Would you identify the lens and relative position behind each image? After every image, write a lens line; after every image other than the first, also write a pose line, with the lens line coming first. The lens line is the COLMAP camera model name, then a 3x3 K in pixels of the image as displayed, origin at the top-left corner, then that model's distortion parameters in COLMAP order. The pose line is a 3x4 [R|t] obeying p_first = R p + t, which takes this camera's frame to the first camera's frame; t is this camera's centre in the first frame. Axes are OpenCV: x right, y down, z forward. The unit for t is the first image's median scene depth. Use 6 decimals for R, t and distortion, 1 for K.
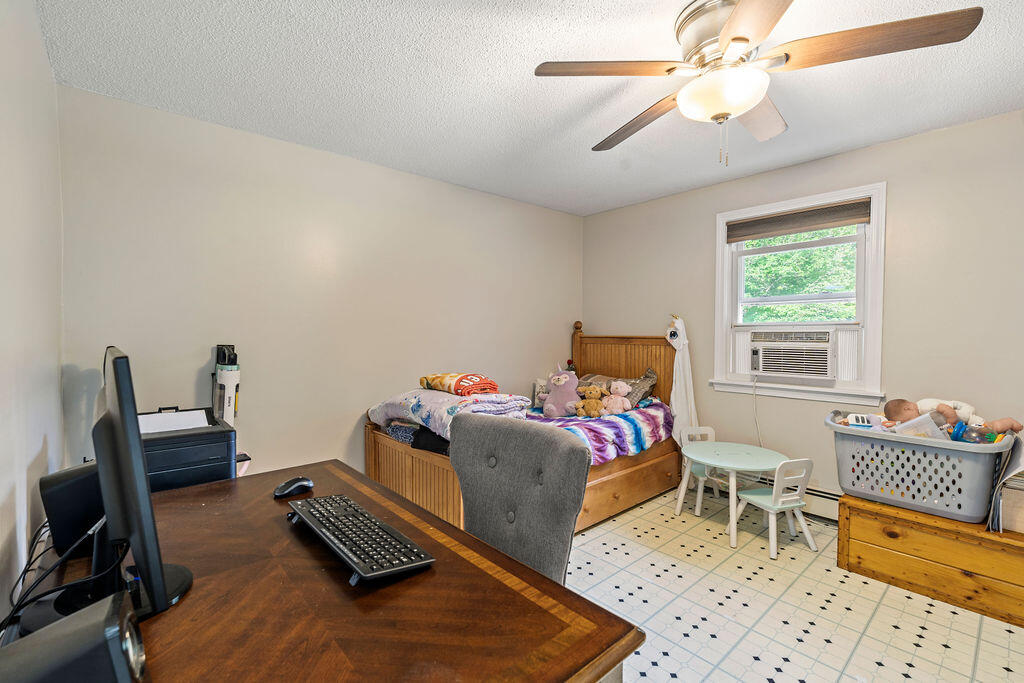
lens RADIAL K [[454.4, 0, 512.0], [0, 454.4, 341.5], [0, 0, 1]] dist [-0.002813, -0.000361]
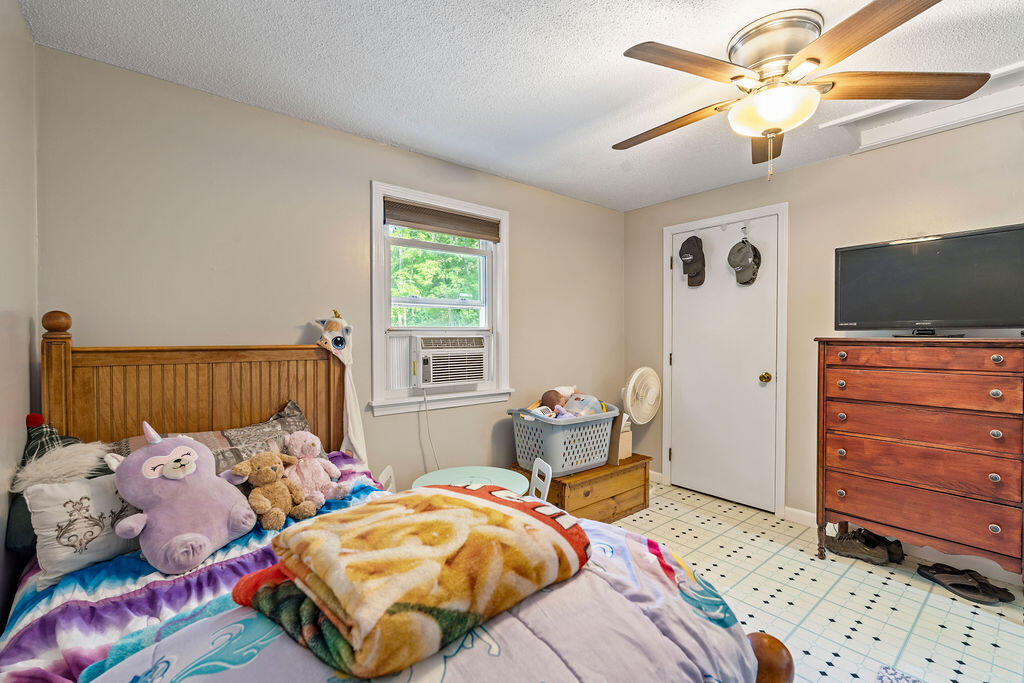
lens RADIAL K [[454.4, 0, 512.0], [0, 454.4, 341.5], [0, 0, 1]] dist [-0.001405, -0.000244]
pose [[0.018484, -0.016962, 0.999685, -0.323512], [0.016619, 0.999723, 0.016656, -0.025726], [-0.999691, 0.016306, 0.018761, 0.826116]]
